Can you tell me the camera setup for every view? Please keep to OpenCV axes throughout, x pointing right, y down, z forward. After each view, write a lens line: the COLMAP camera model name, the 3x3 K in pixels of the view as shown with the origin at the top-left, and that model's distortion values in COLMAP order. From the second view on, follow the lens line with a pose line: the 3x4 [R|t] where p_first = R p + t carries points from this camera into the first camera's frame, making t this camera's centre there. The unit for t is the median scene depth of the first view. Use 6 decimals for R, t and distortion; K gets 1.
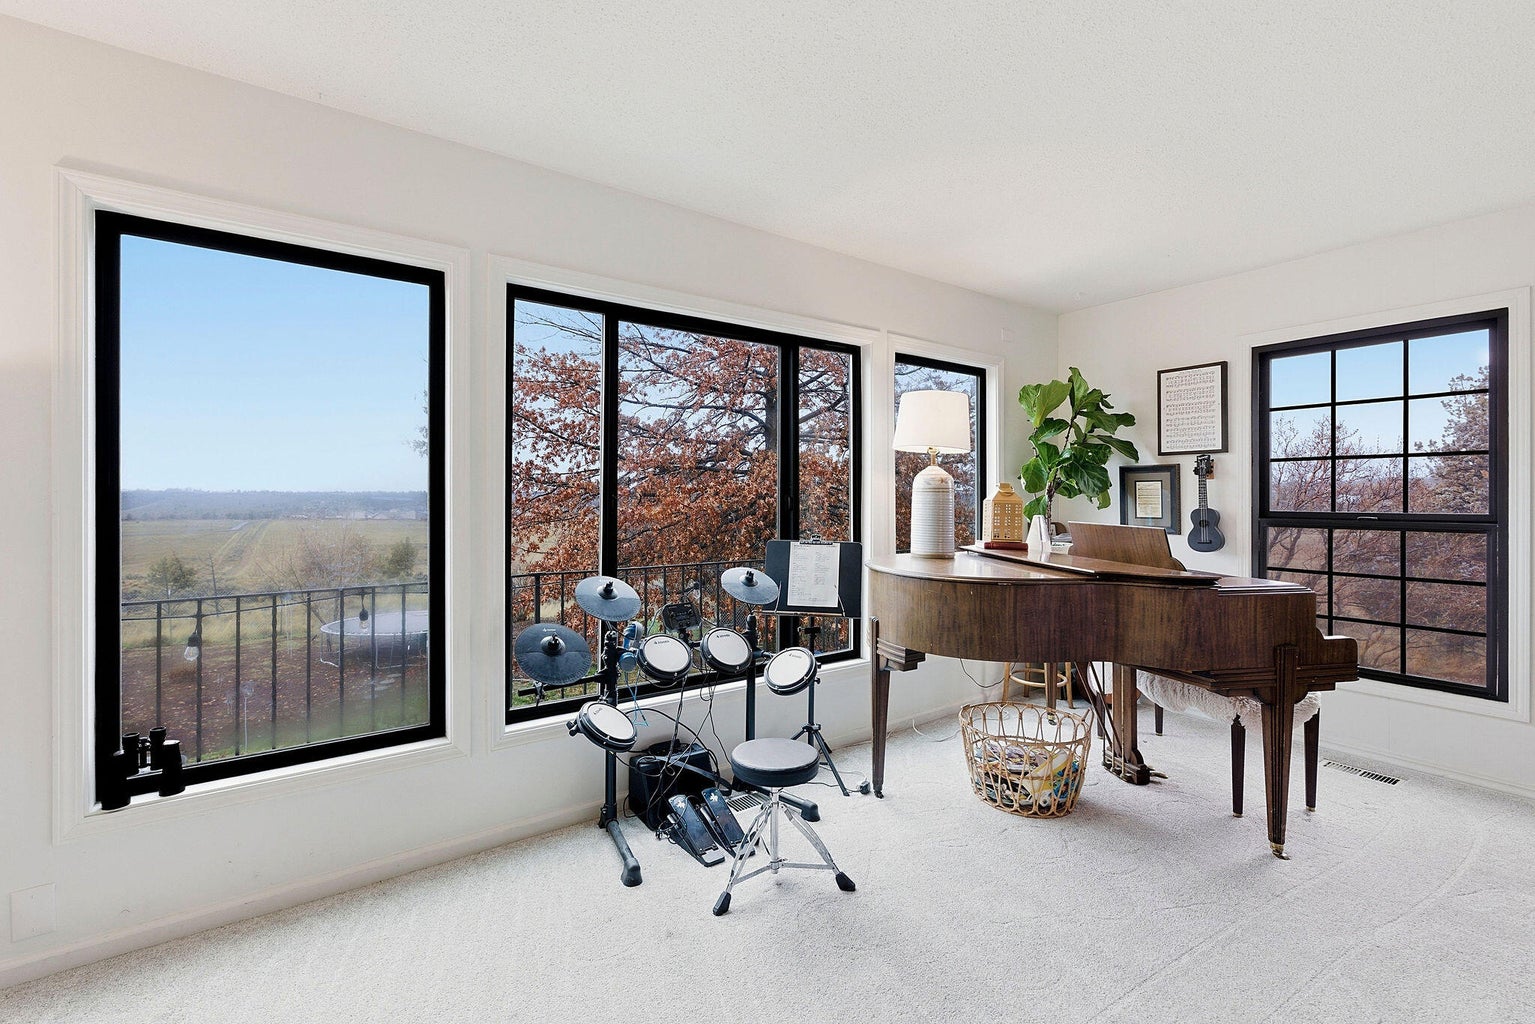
lens RADIAL K [[663.5, 0, 768.2], [0, 663.5, 501.0], [0, 0, 1]] dist [-0.001594, 0.000065]
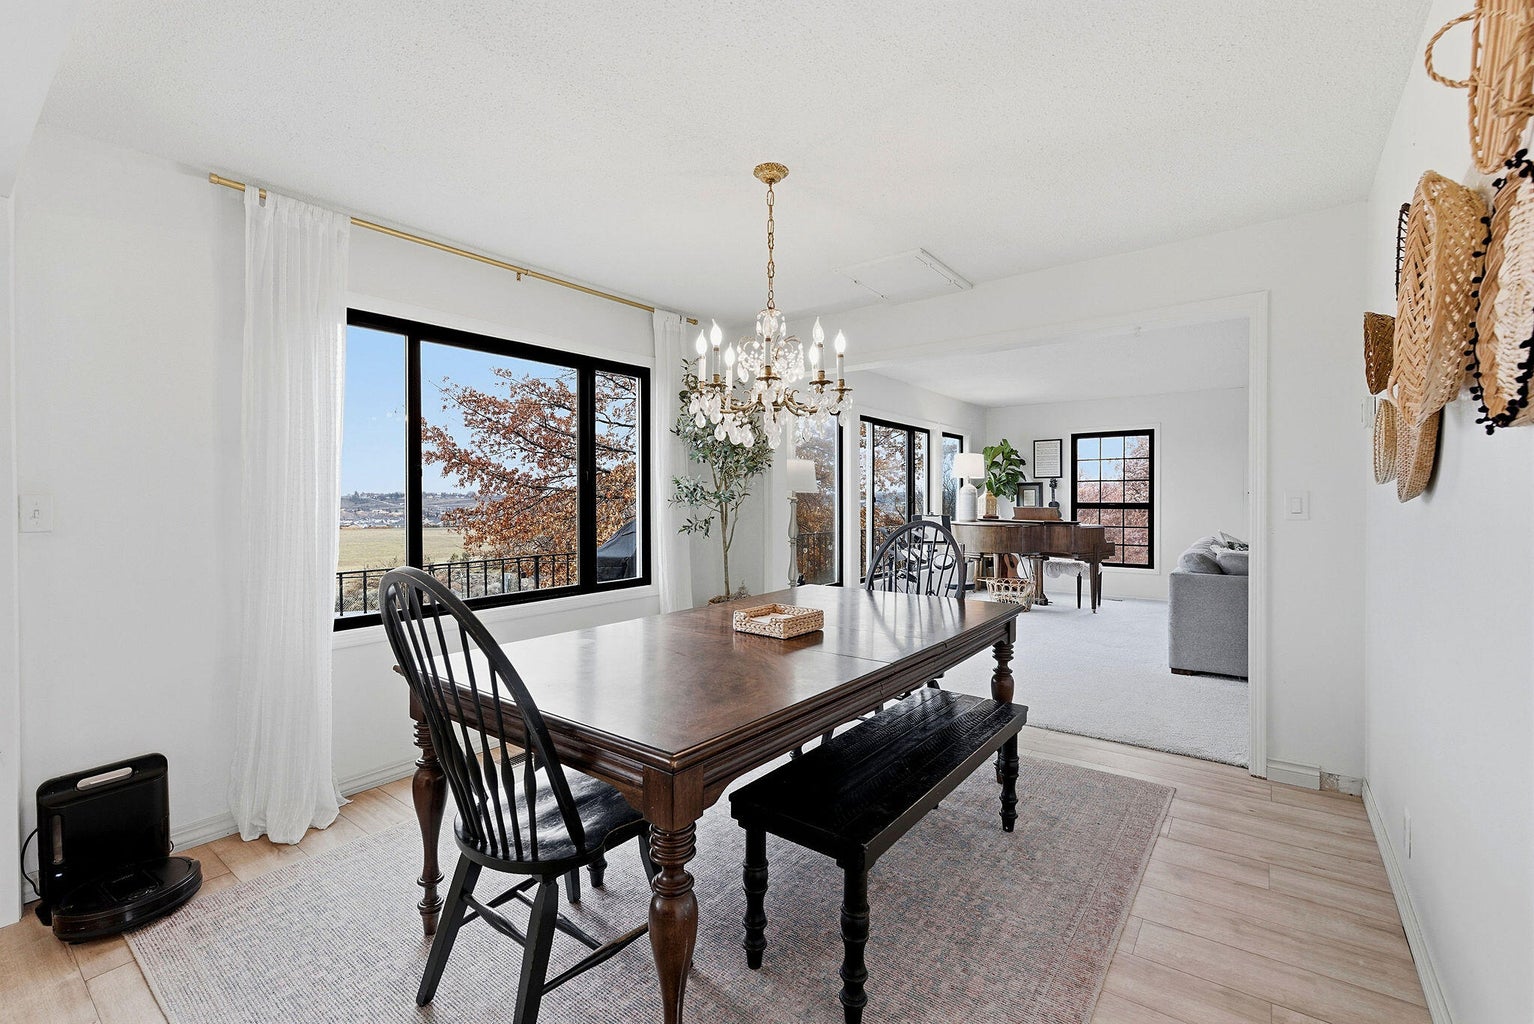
lens RADIAL K [[659.2, 0, 768.1], [0, 659.2, 502.4], [0, 0, 1]] dist [0.001343, 0.000452]
pose [[0.953982, -0.004359, 0.299831, -1.026428], [0.003788, 0.999990, 0.002483, 0.005229], [-0.299839, -0.001233, 0.953989, -0.940873]]
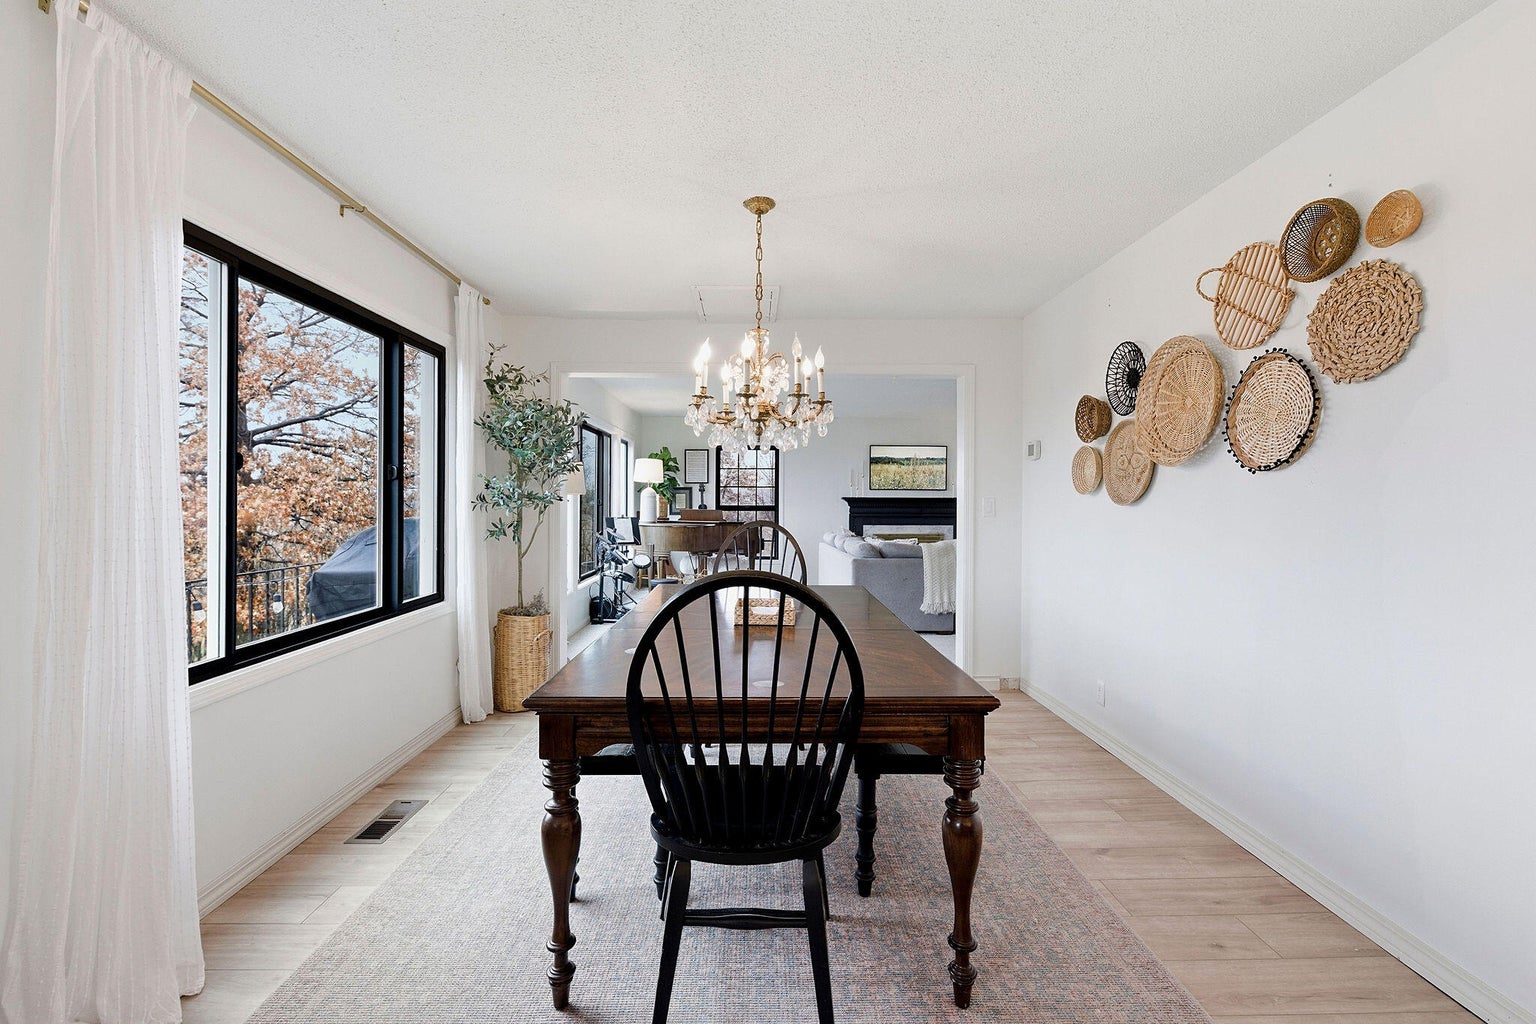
lens RADIAL K [[663.9, 0, 768.7], [0, 663.9, 501.0], [0, 0, 1]] dist [-0.001594, 0.000065]
pose [[0.567574, 0.002596, 0.823318, -1.407472], [-0.000464, 0.999996, -0.002833, 0.005349], [-0.823322, 0.001226, 0.567573, -0.740931]]
